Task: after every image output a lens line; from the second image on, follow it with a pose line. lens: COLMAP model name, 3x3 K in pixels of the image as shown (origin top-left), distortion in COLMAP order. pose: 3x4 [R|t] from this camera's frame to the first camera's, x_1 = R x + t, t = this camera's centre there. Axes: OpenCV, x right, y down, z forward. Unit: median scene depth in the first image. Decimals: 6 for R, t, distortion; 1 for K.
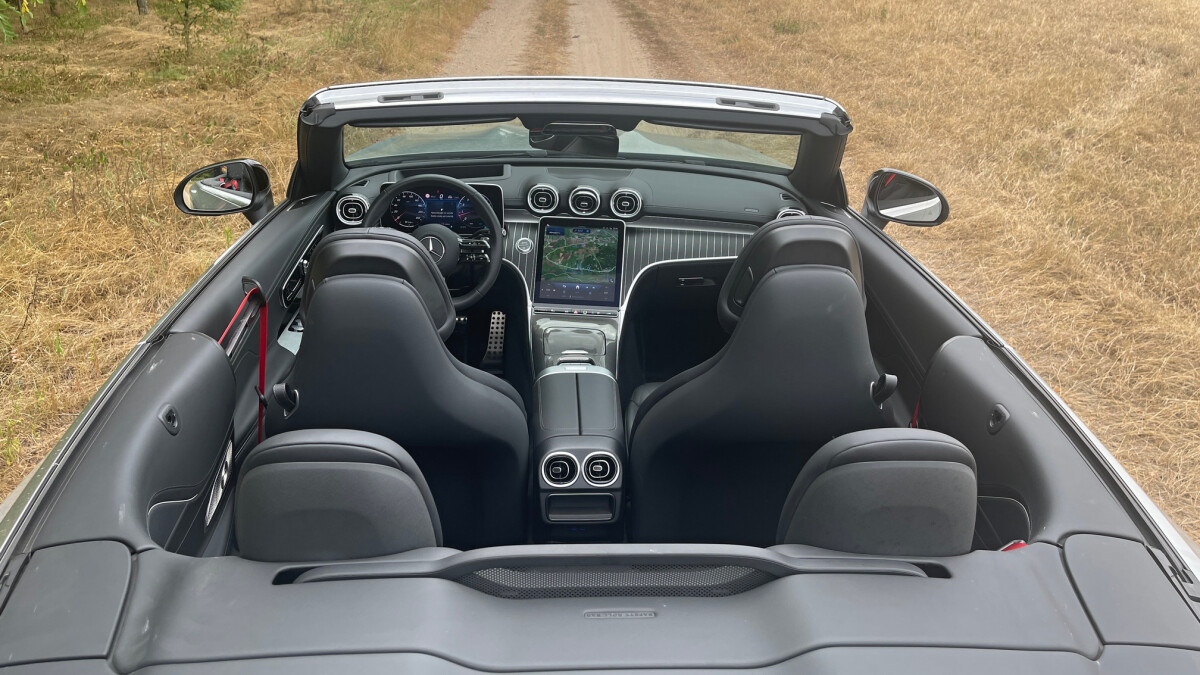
lens RADIAL K [[927.3, 0, 609.6], [0, 927.3, 341.6], [0, 0, 1]] dist [0.040646, -0.030394]
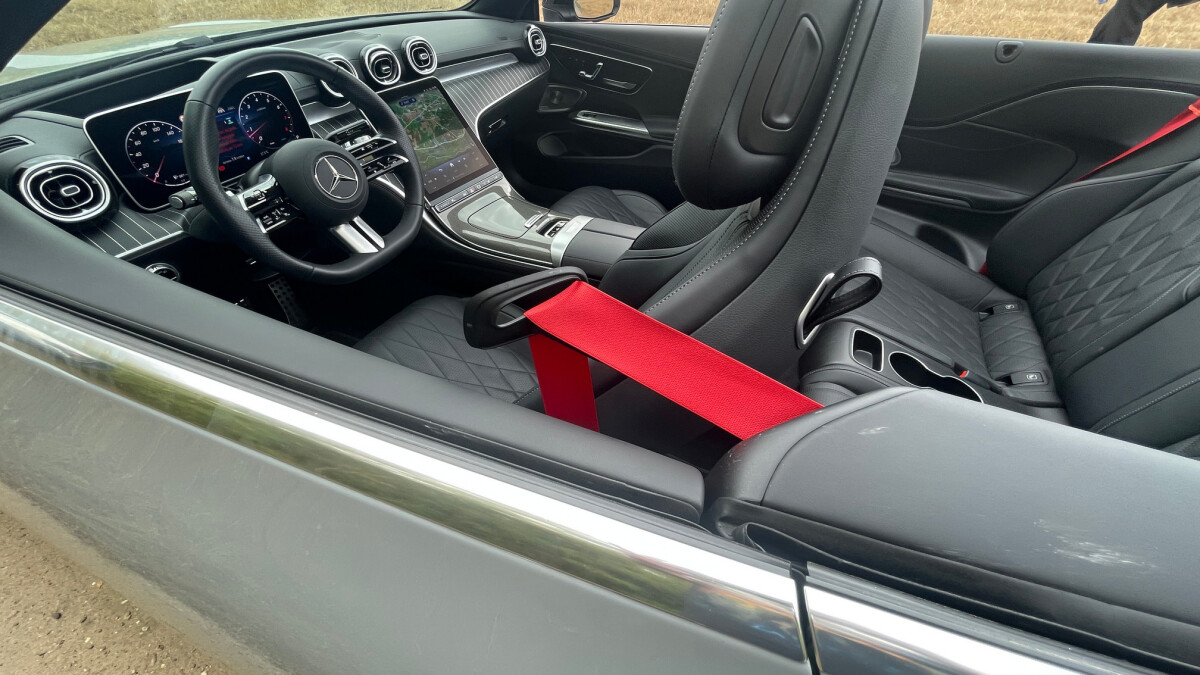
lens RADIAL K [[487.4, 0, 601.7], [0, 487.4, 332.0], [0, 0, 1]] dist [0.001819, 0.002168]
pose [[0.465912, -0.601963, 0.648511, -0.355758], [0.386929, 0.797737, 0.462495, -0.089265], [-0.795746, 0.035445, 0.604593, 0.600503]]
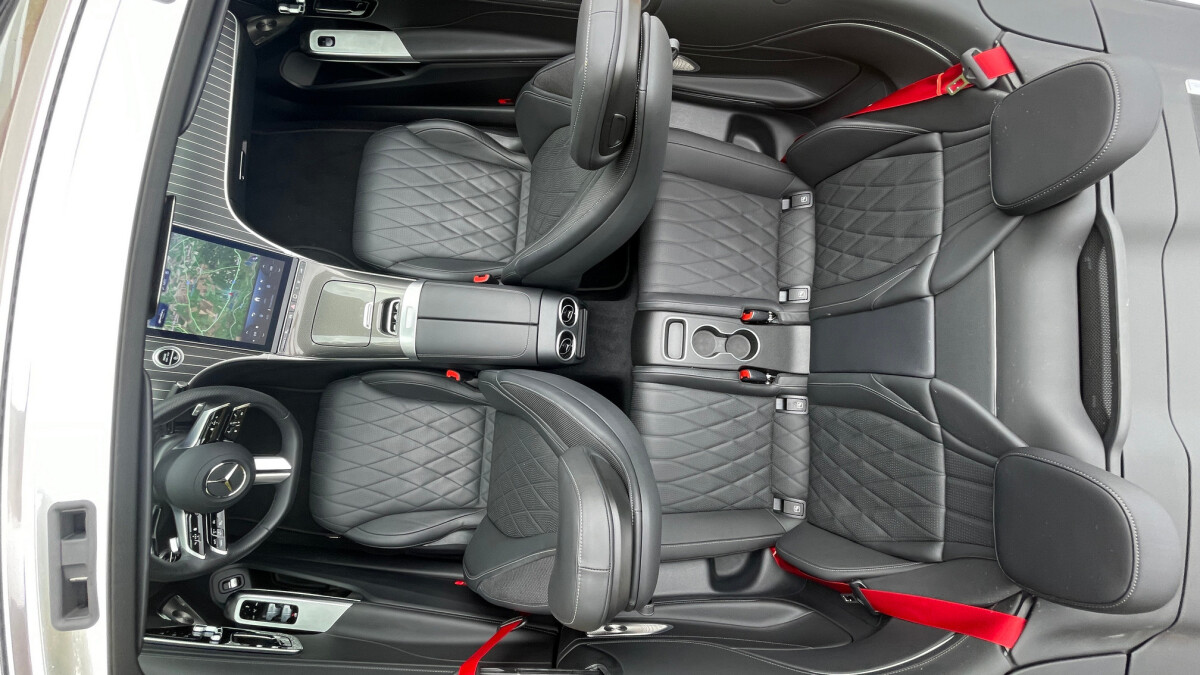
lens RADIAL K [[487.4, 0, 602.4], [0, 487.4, 336.3], [0, 0, 1]] dist [0.001819, 0.002168]
pose [[0.123244, -0.990596, 0.059424, -0.054578], [0.475616, 0.111516, 0.872556, -0.289988], [-0.870977, -0.079275, 0.484887, 0.491993]]
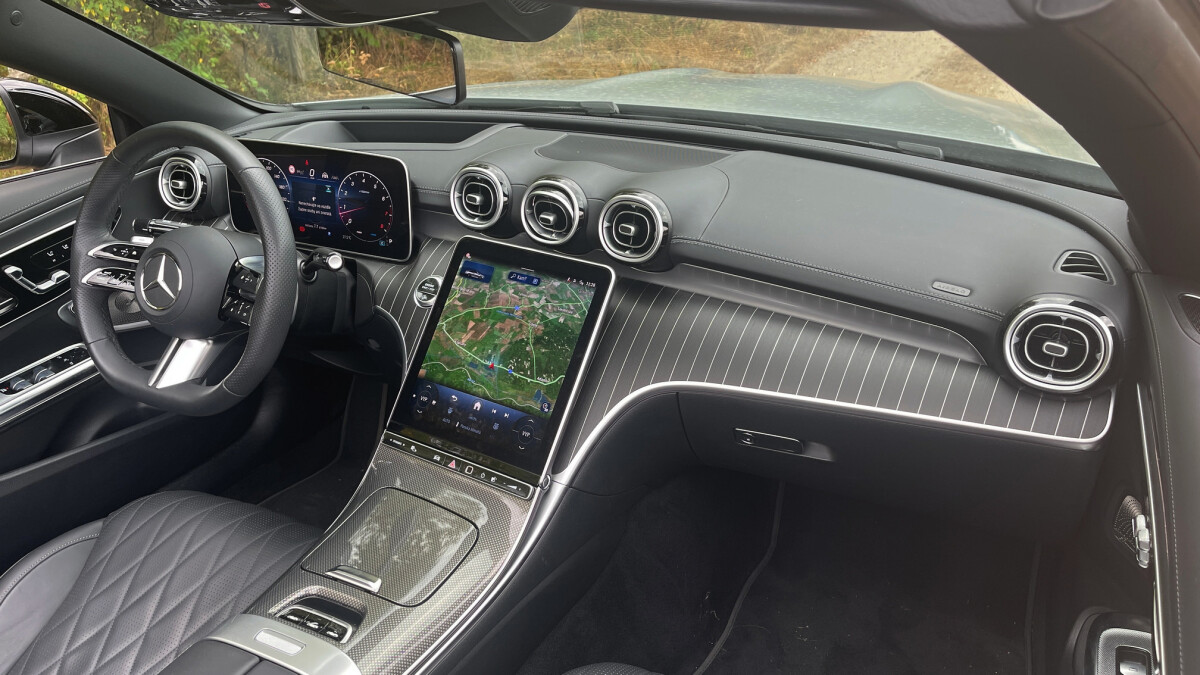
lens RADIAL K [[927.3, 0, 593.6], [0, 927.3, 329.1], [0, 0, 1]] dist [0.040646, -0.030394]
pose [[0.859218, 0.167090, -0.483555, 0.212443], [-0.164089, 0.985234, 0.048876, -0.121997], [0.484582, 0.037351, 0.873948, 0.630919]]
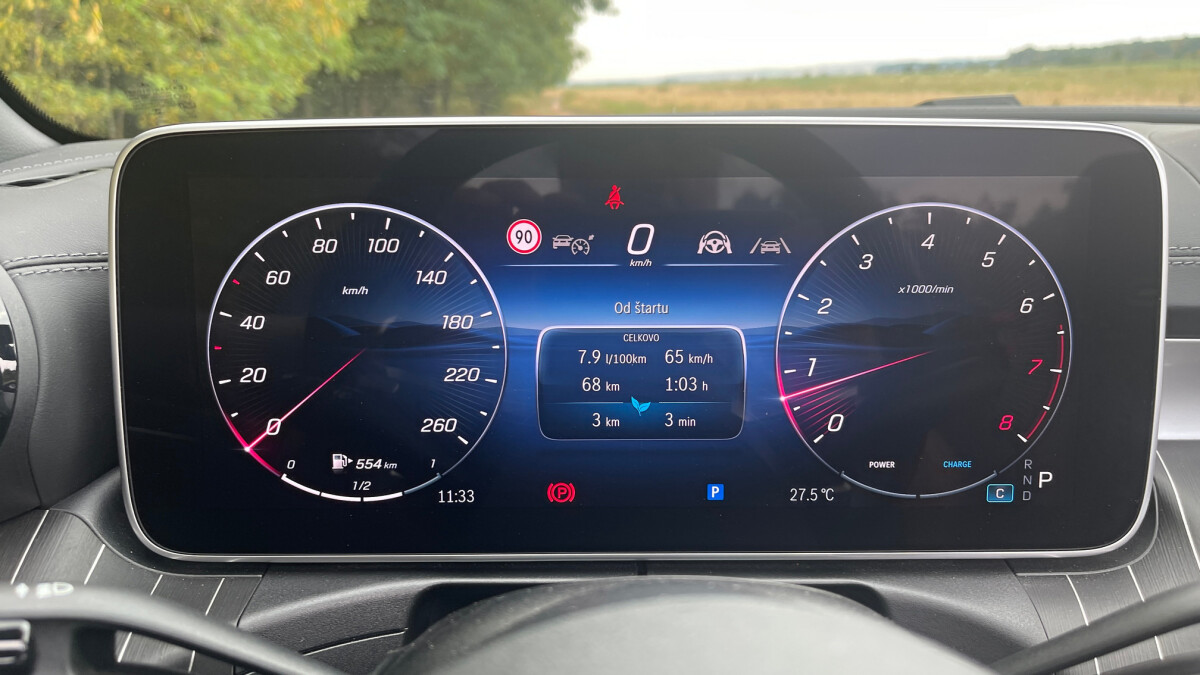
lens RADIAL K [[927.3, 0, 596.4], [0, 927.3, 340.4], [0, 0, 1]] dist [0.040646, -0.030394]
pose [[0.998999, -0.019575, -0.040227, -0.181945], [0.012141, 0.984071, -0.177363, -0.123141], [0.043059, 0.176697, 0.983323, 0.886517]]
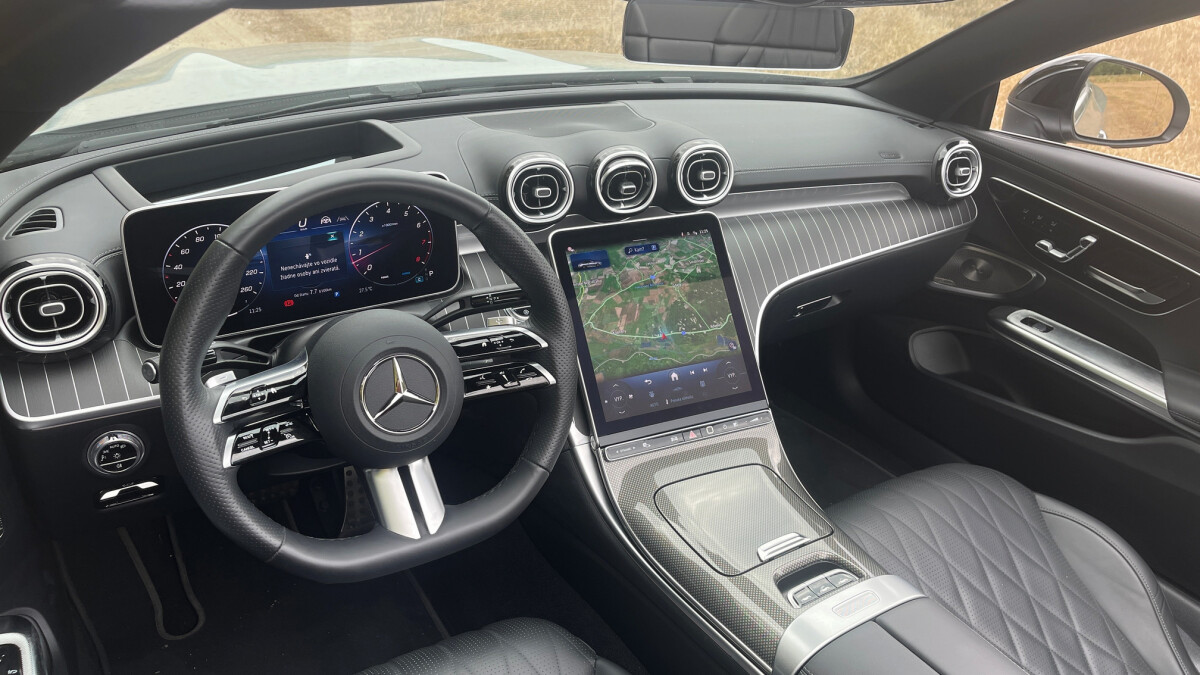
lens RADIAL K [[927.3, 0, 603.9], [0, 927.3, 331.7], [0, 0, 1]] dist [0.040646, -0.030394]
pose [[0.873774, -0.210594, 0.438372, -0.249107], [0.184034, 0.977531, 0.102784, -0.129060], [-0.450168, -0.009134, 0.892897, 0.605691]]
